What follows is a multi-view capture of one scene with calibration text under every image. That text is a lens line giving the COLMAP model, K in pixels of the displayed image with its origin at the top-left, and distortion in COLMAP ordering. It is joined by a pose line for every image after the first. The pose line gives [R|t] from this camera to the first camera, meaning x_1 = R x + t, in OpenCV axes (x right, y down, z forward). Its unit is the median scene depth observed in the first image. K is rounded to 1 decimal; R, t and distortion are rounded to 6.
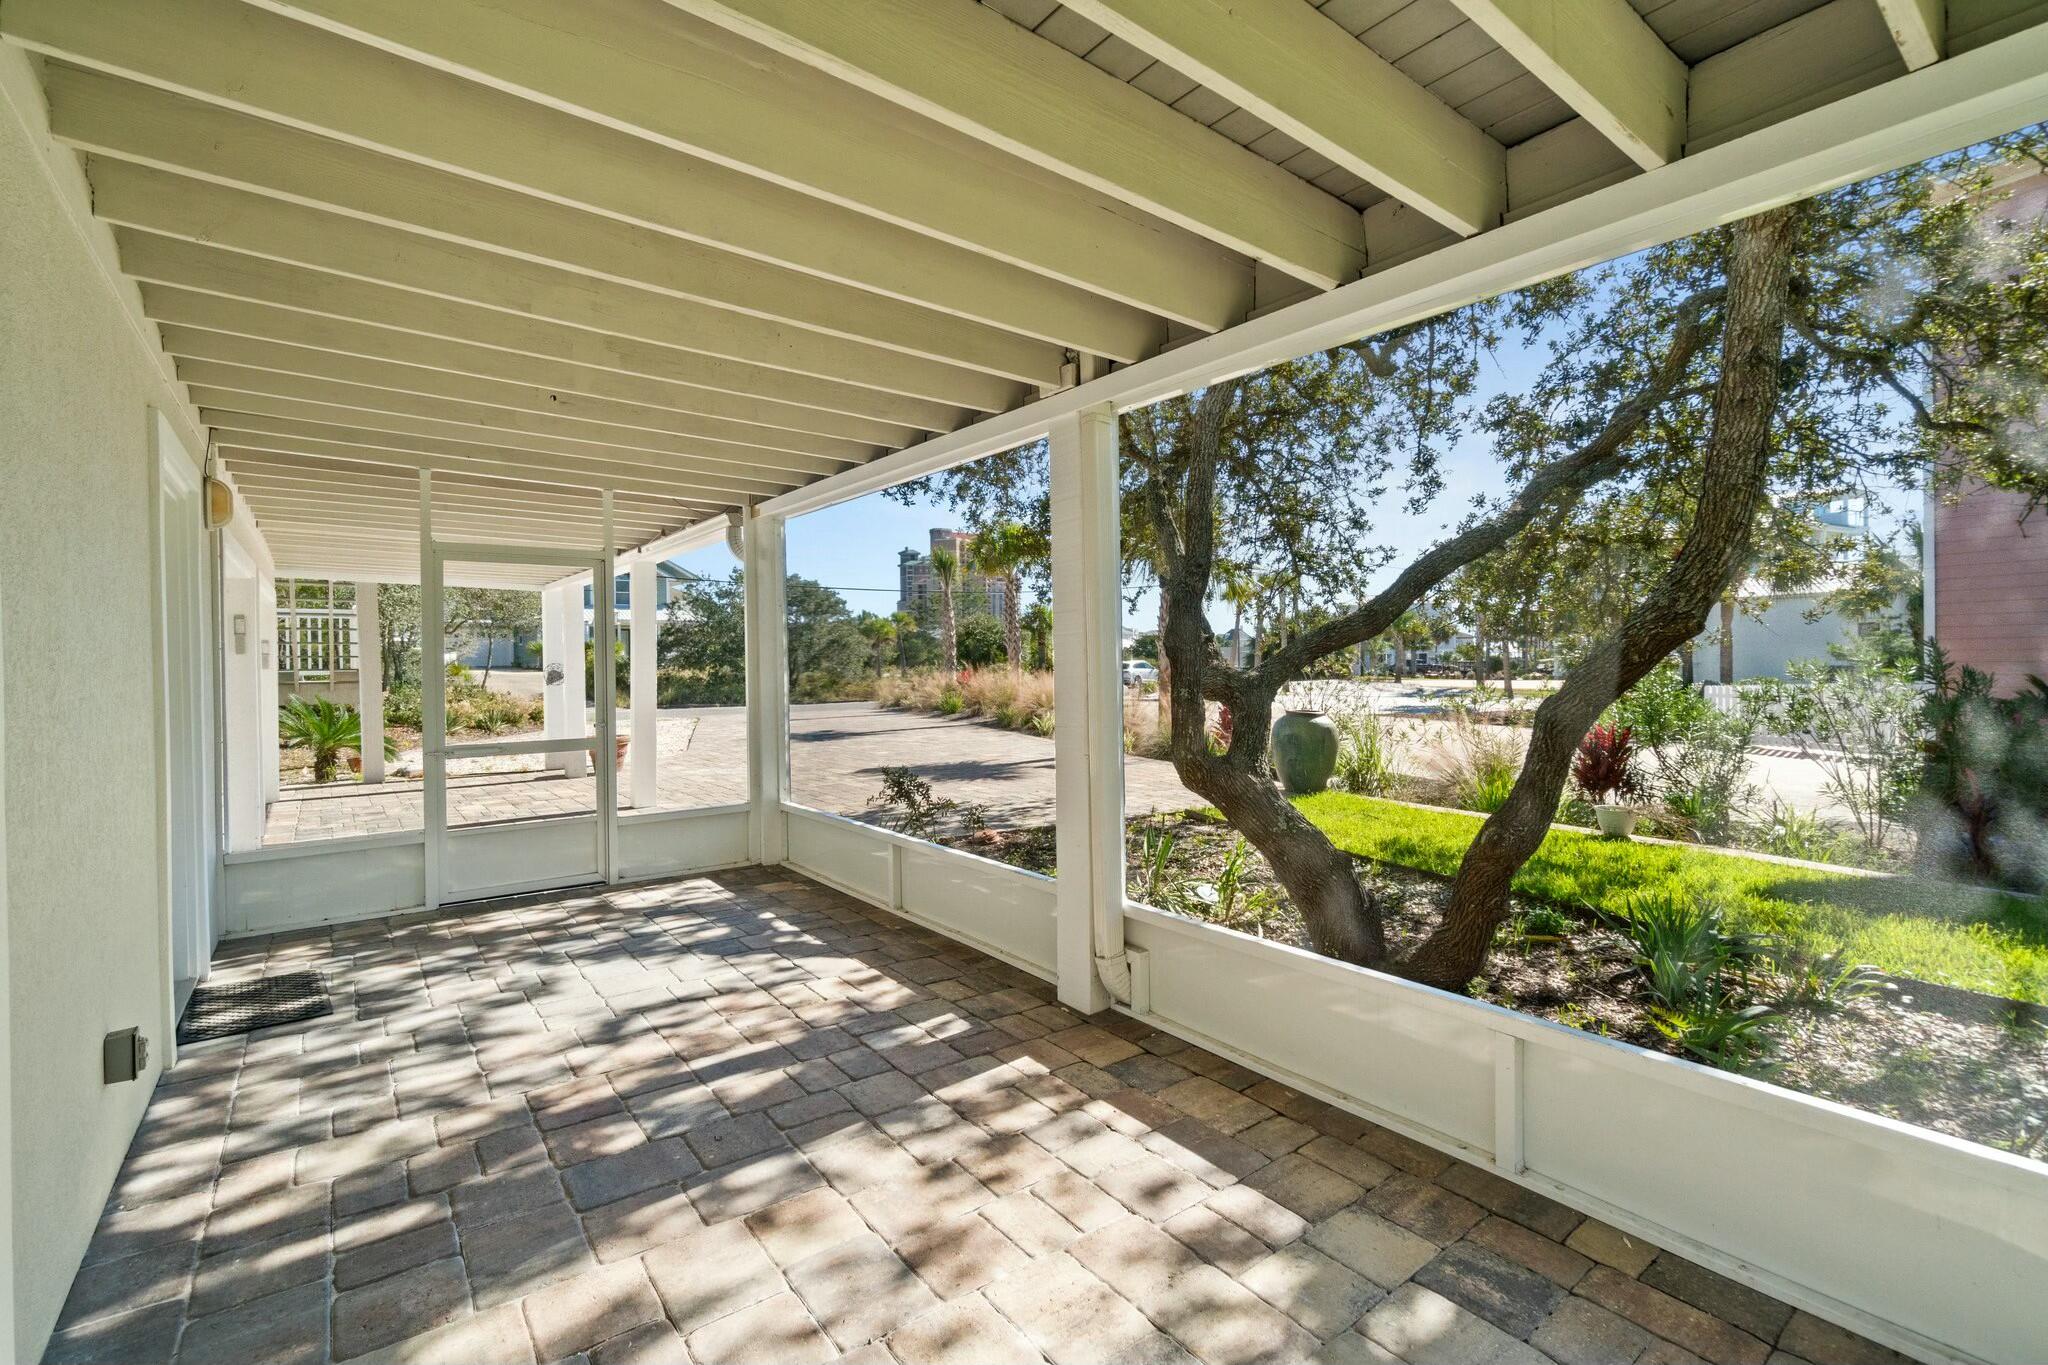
lens RADIAL K [[909.1, 0, 1017.3], [0, 909.1, 675.9], [0, 0, 1]] dist [-0.002116, -0.000230]
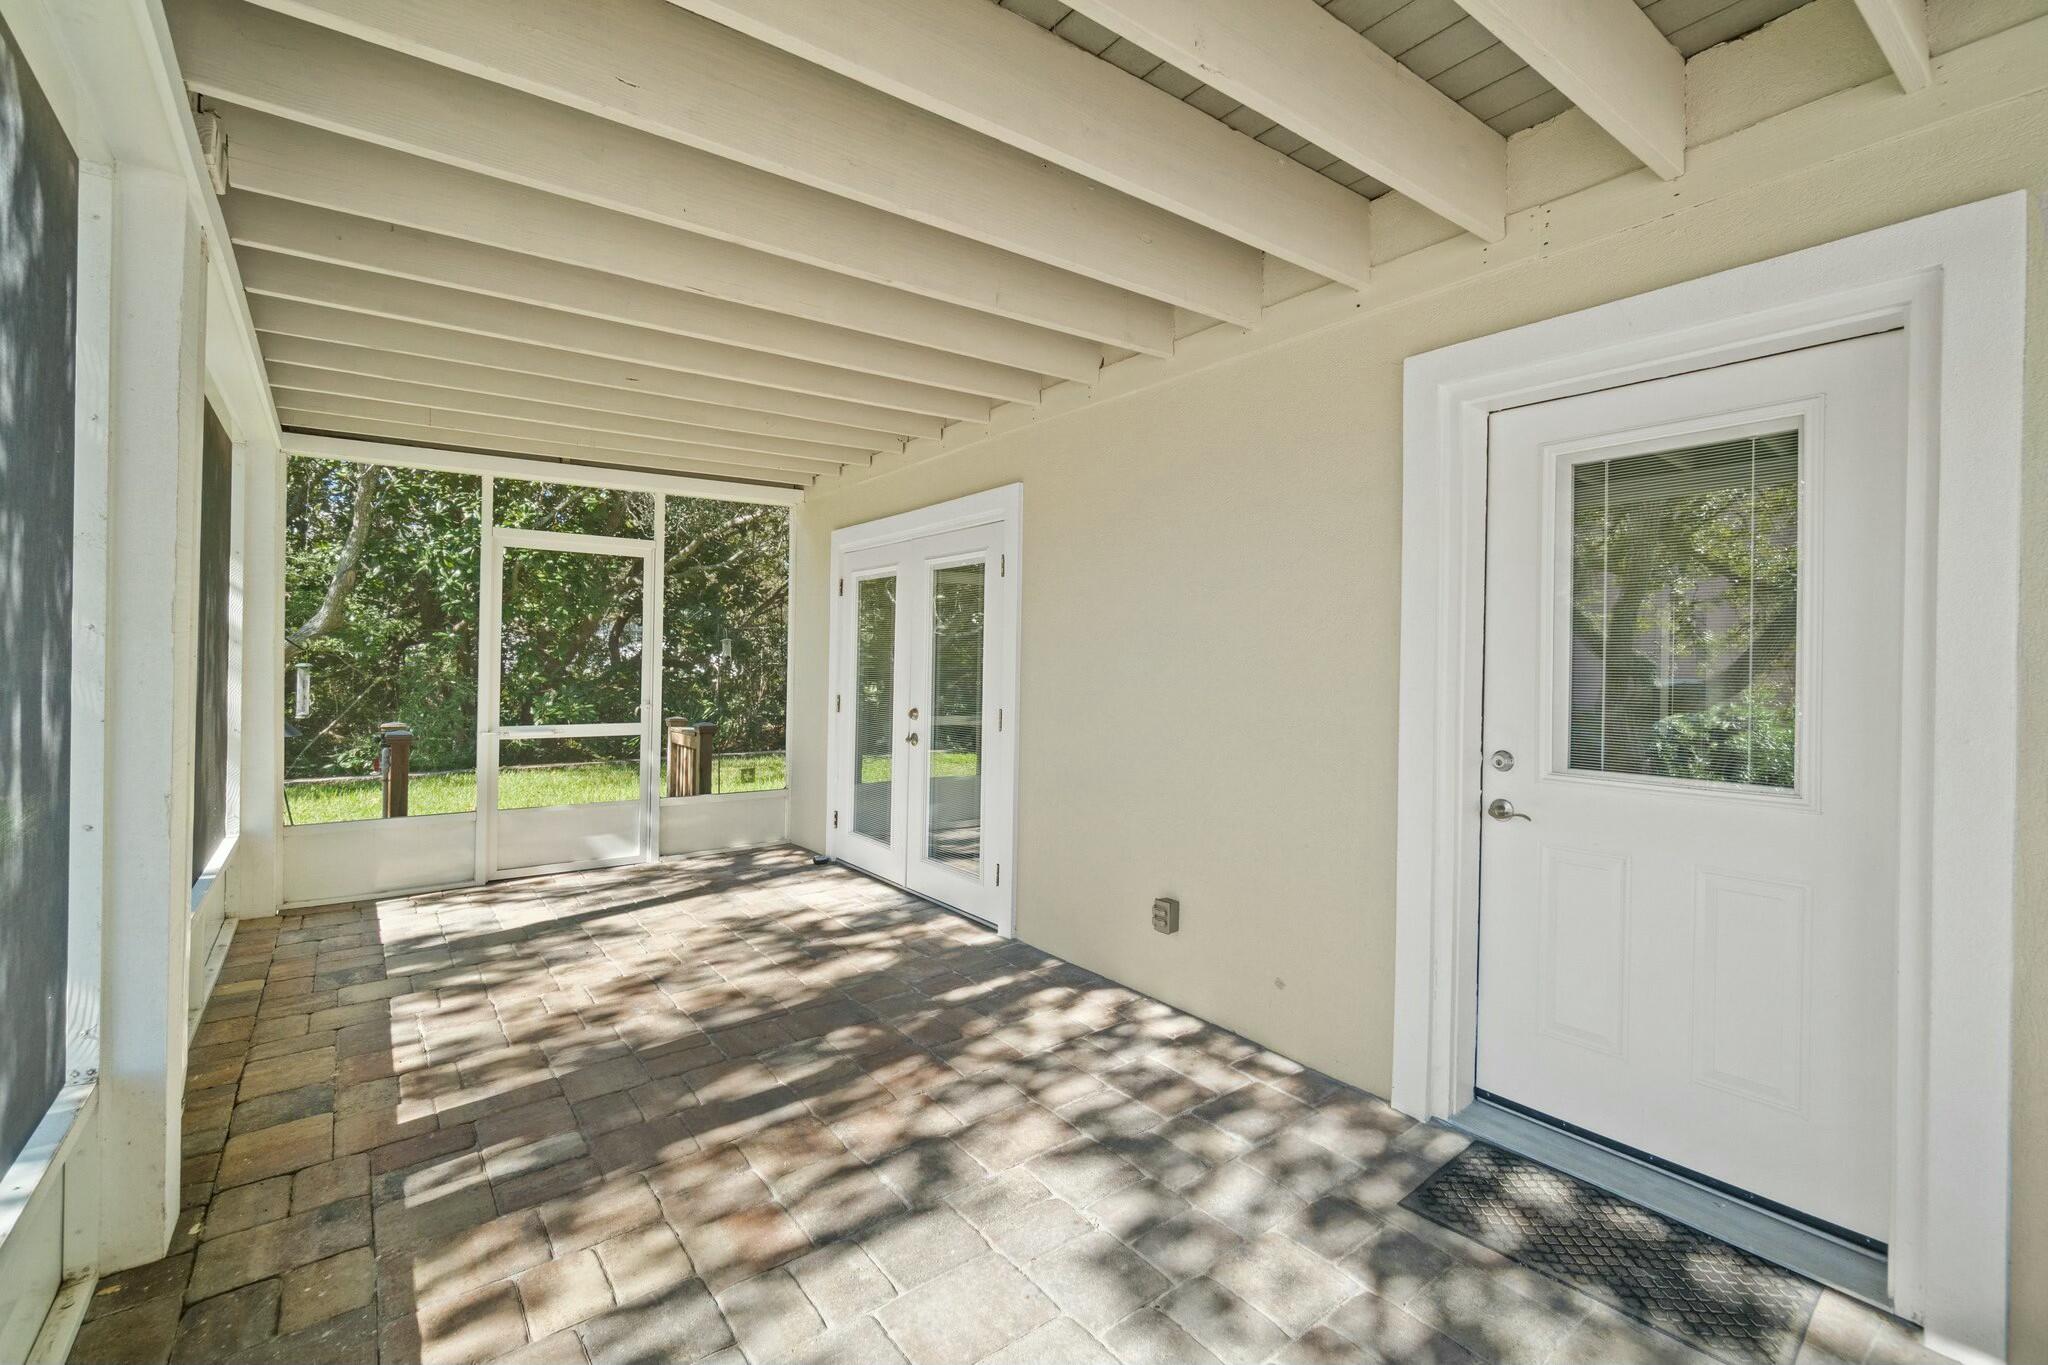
lens RADIAL K [[903.3, 0, 1024.3], [0, 903.3, 699.0], [0, 0, 1]] dist [-0.001553, -0.000062]
pose [[-0.999976, -0.006908, -0.000902, -0.595495], [-0.006947, 0.998560, 0.053199, -0.008991], [0.000533, 0.053204, -0.998583, 1.939517]]
